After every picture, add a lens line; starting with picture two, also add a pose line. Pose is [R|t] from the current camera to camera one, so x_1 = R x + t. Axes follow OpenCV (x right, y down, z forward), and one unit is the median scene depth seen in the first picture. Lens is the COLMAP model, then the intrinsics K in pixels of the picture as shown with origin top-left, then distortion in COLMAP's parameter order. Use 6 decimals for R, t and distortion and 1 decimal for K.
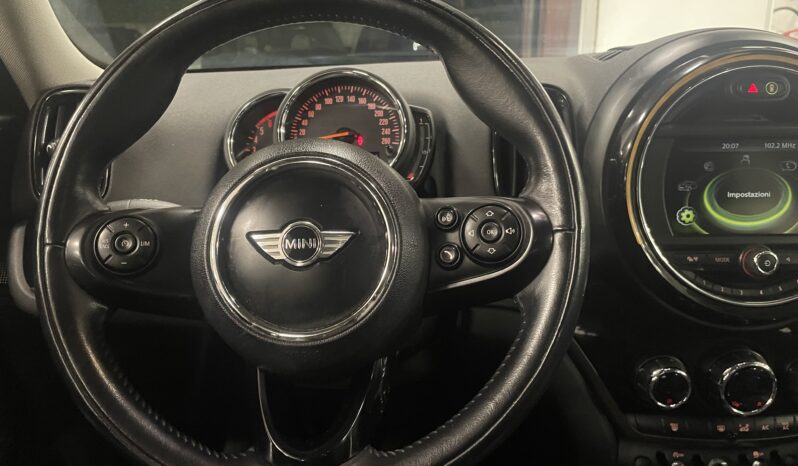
lens RADIAL K [[577.4, 0, 400.1], [0, 577.4, 231.1], [0, 0, 1]] dist [0.045621, -0.073623]
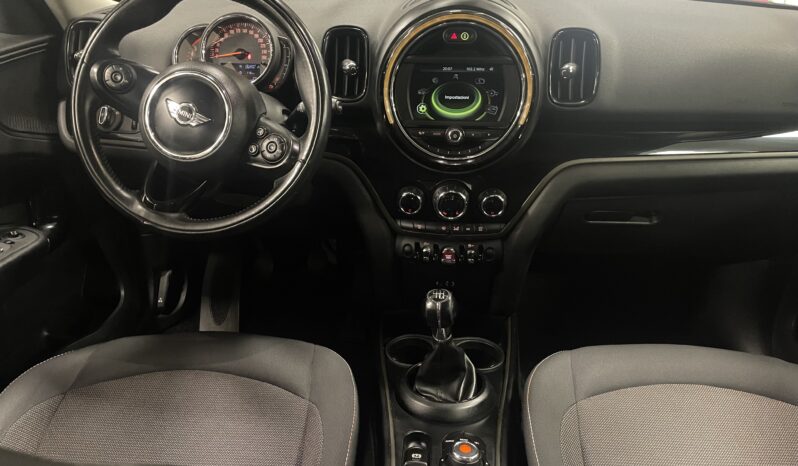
lens RADIAL K [[577.4, 0, 400.1], [0, 577.4, 231.1], [0, 0, 1]] dist [0.045621, -0.073623]
pose [[0.997184, 0.047689, -0.057882, 0.518432], [-0.035931, 0.981236, 0.189434, 0.009096], [0.065830, -0.186821, 0.980186, -0.783328]]
